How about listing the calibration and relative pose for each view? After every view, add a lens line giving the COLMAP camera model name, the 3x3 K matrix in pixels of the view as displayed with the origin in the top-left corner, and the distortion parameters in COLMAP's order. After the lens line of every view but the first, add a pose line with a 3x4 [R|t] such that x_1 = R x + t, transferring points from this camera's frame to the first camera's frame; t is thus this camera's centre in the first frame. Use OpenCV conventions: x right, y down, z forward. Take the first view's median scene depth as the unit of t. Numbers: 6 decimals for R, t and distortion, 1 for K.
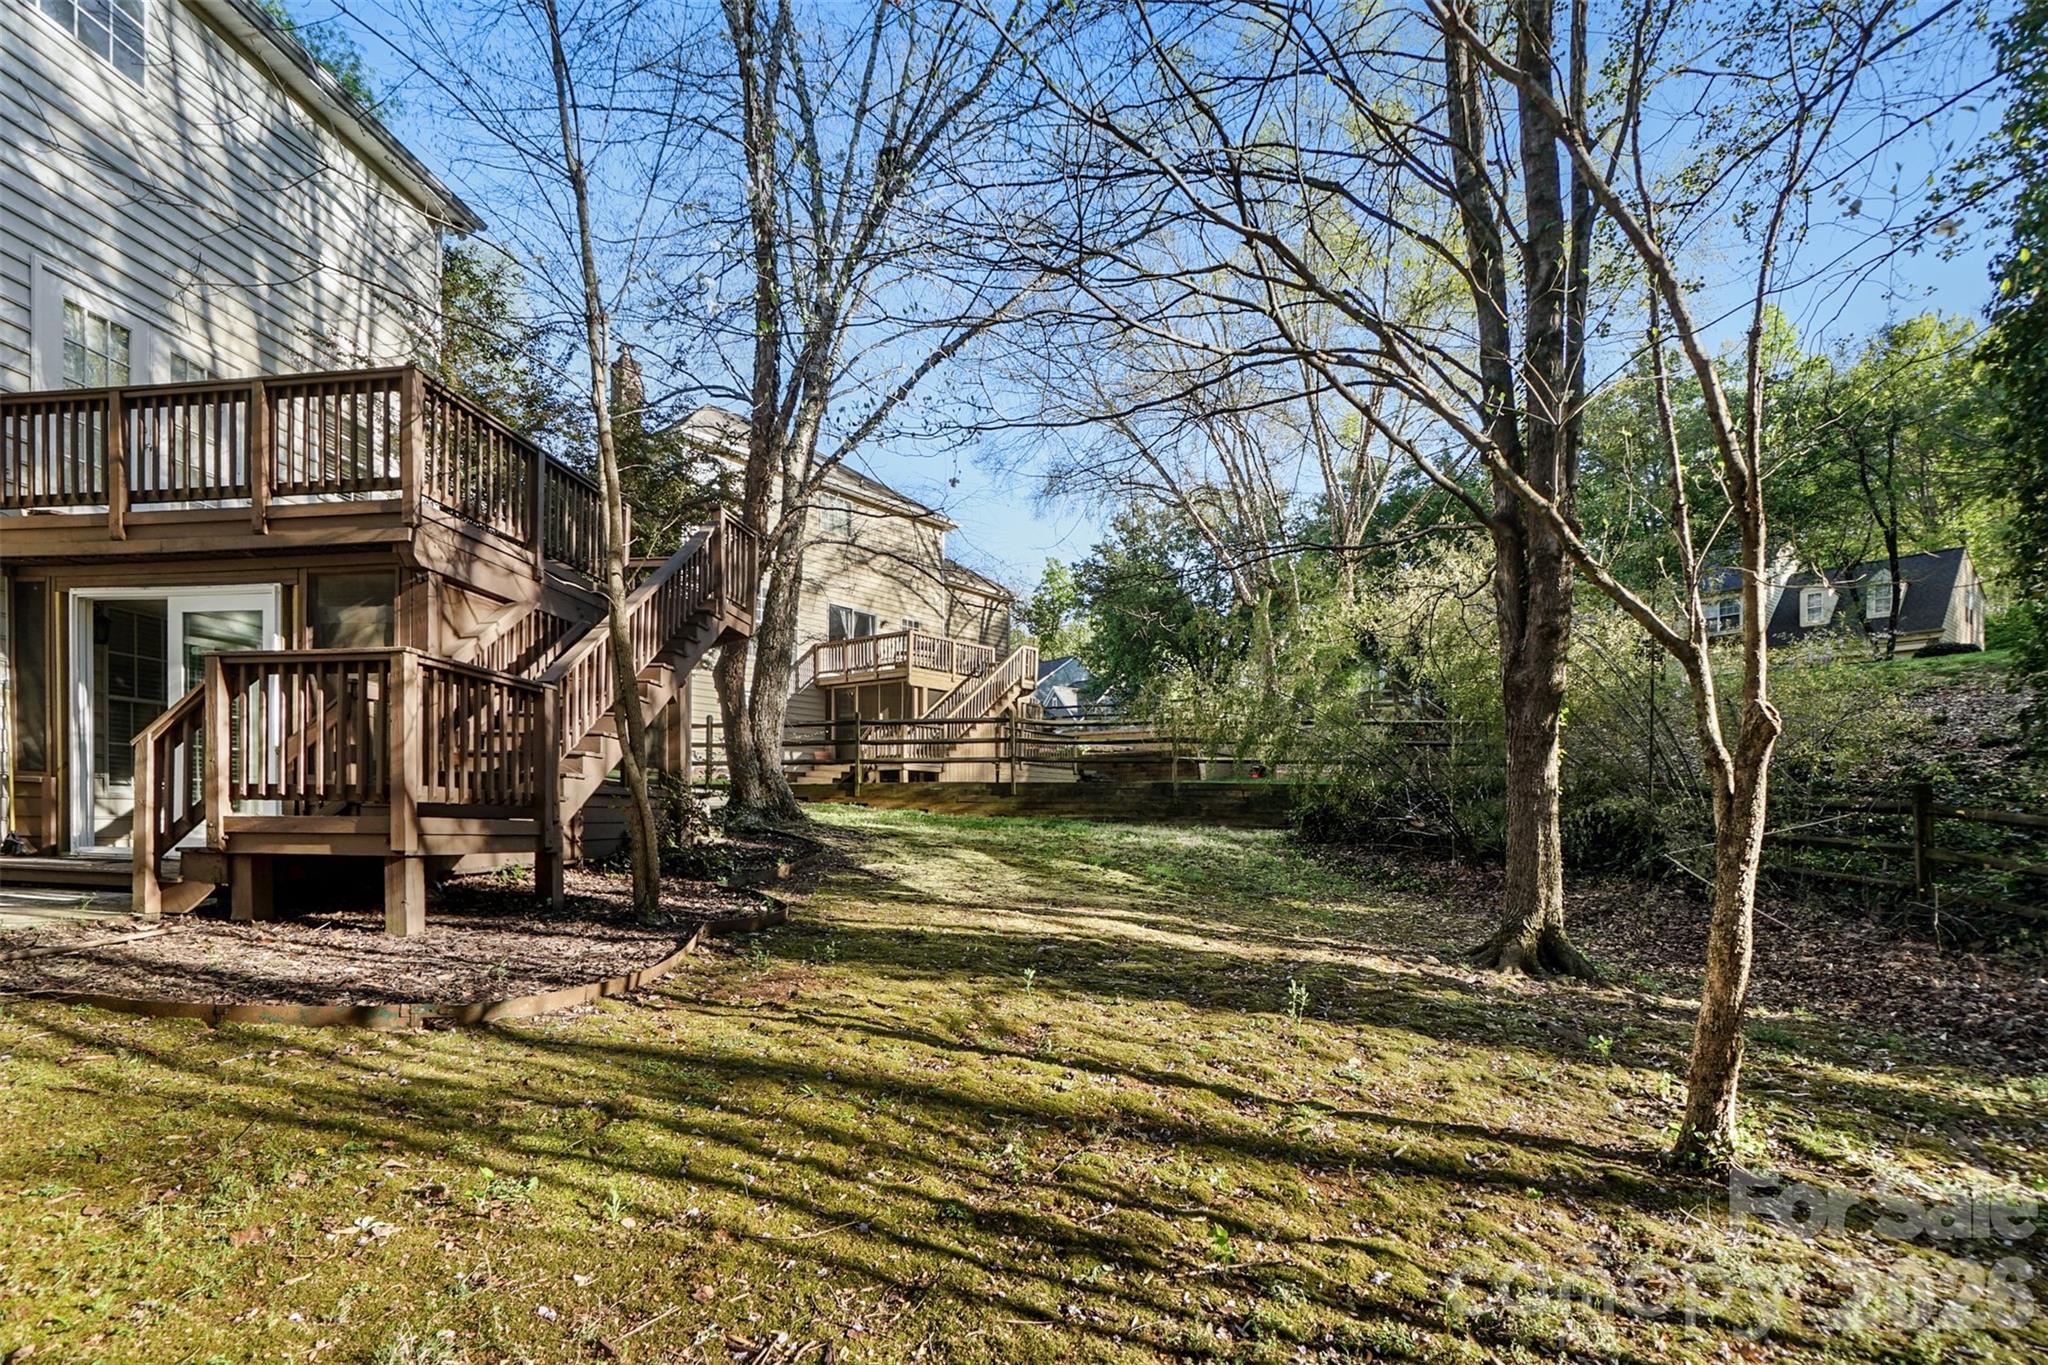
lens RADIAL K [[925.6, 0, 1024.0], [0, 925.6, 682.5], [0, 0, 1]] dist [-0.062475, 0.019216]
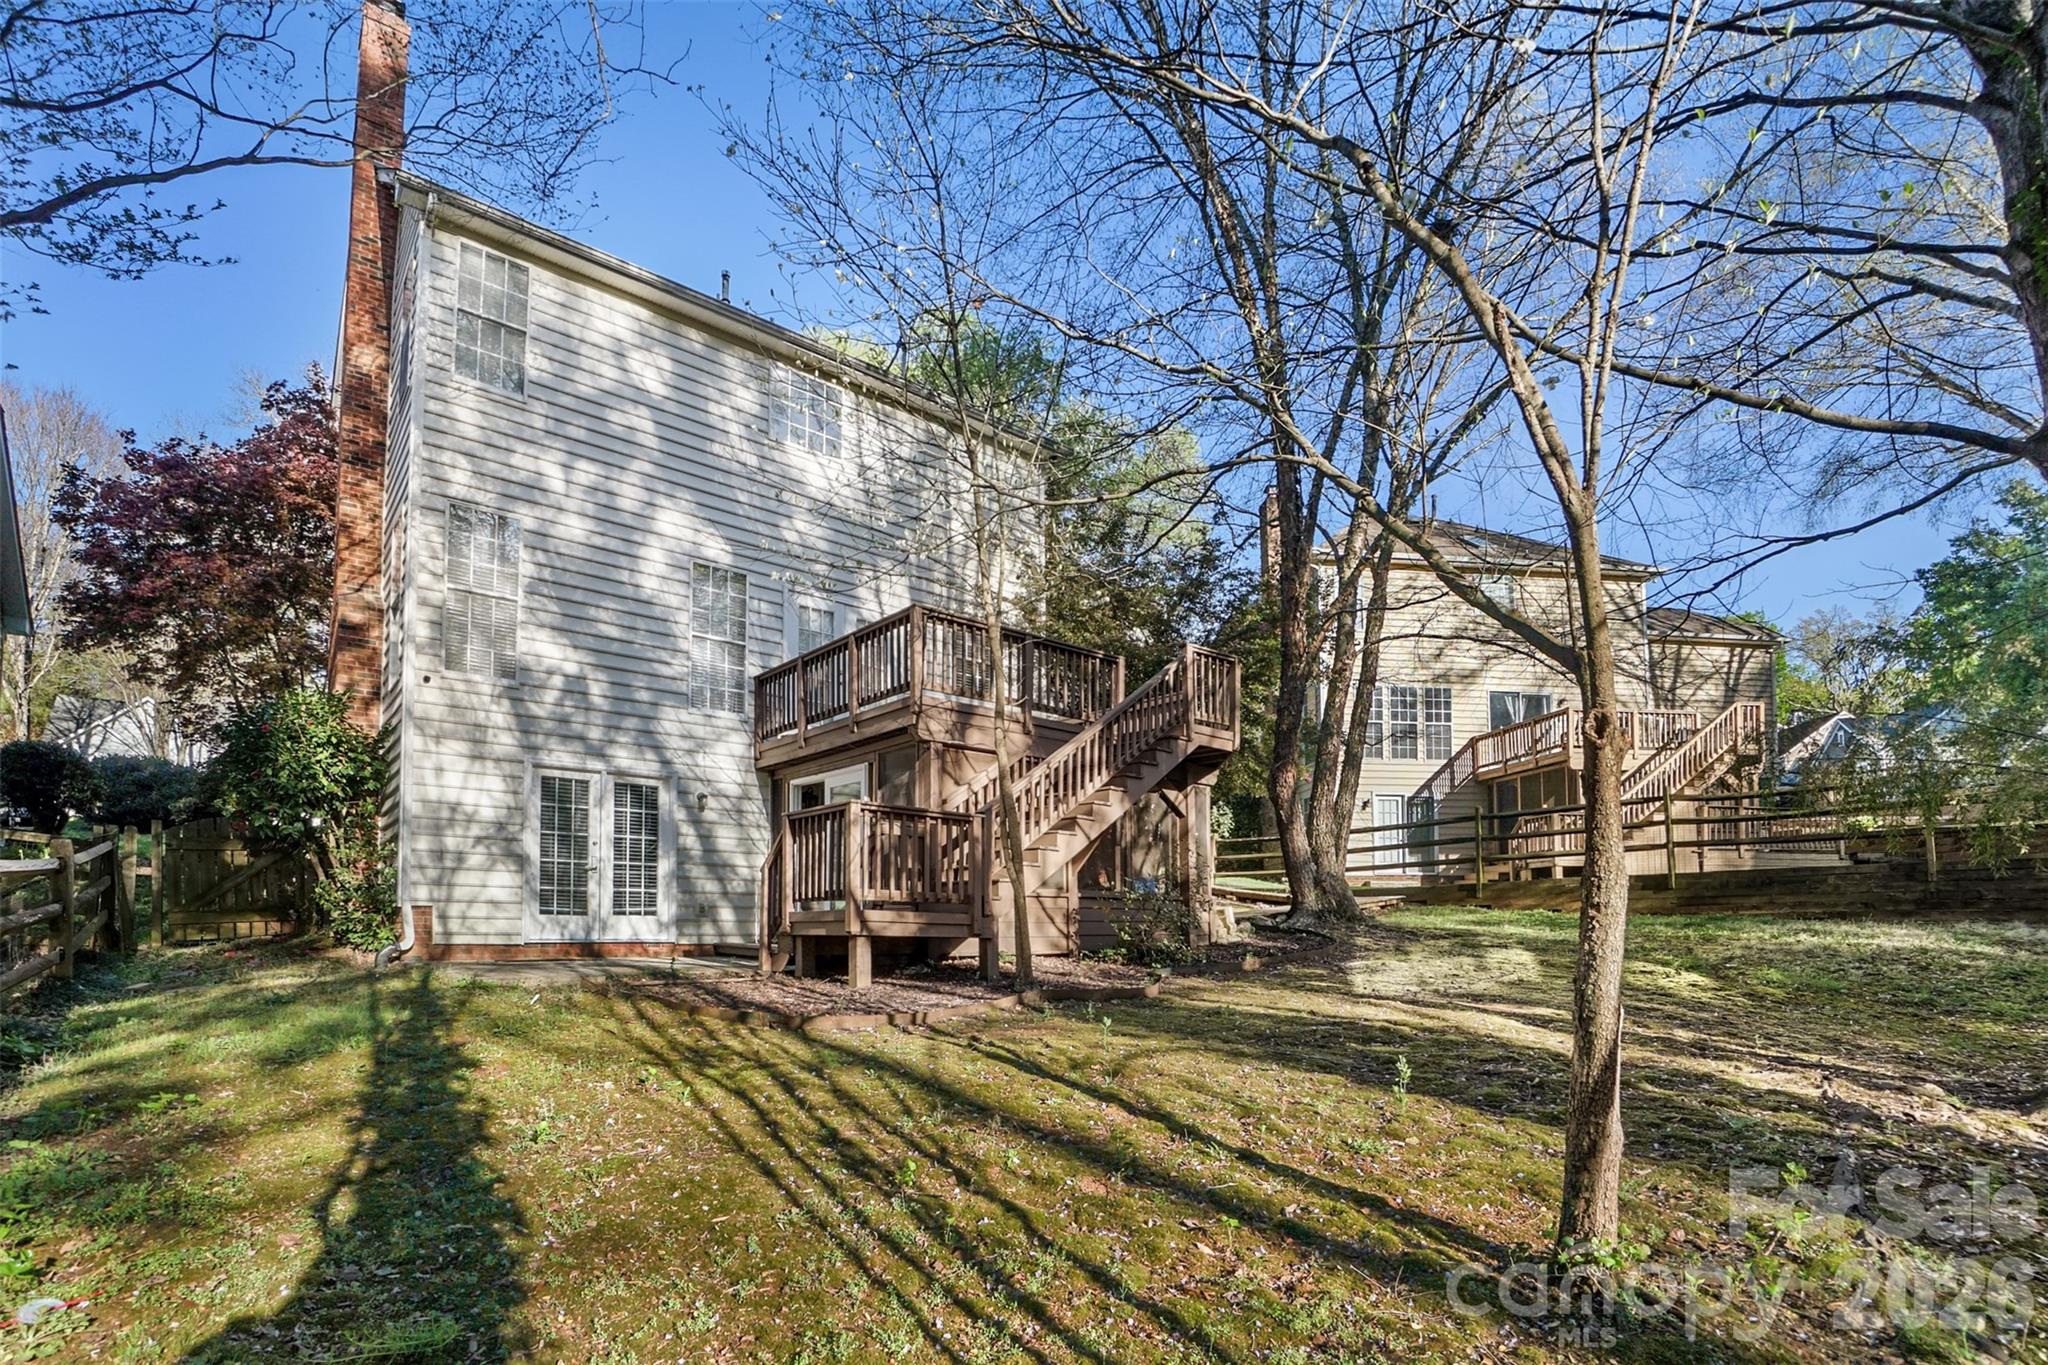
lens RADIAL K [[925.6, 0, 1024.0], [0, 925.6, 682.5], [0, 0, 1]] dist [-0.062475, 0.019216]
pose [[0.737346, -0.182024, -0.650529, 0.412274], [0.103038, 0.982049, -0.157998, 0.030632], [0.667610, 0.049470, 0.742865, 0.005194]]
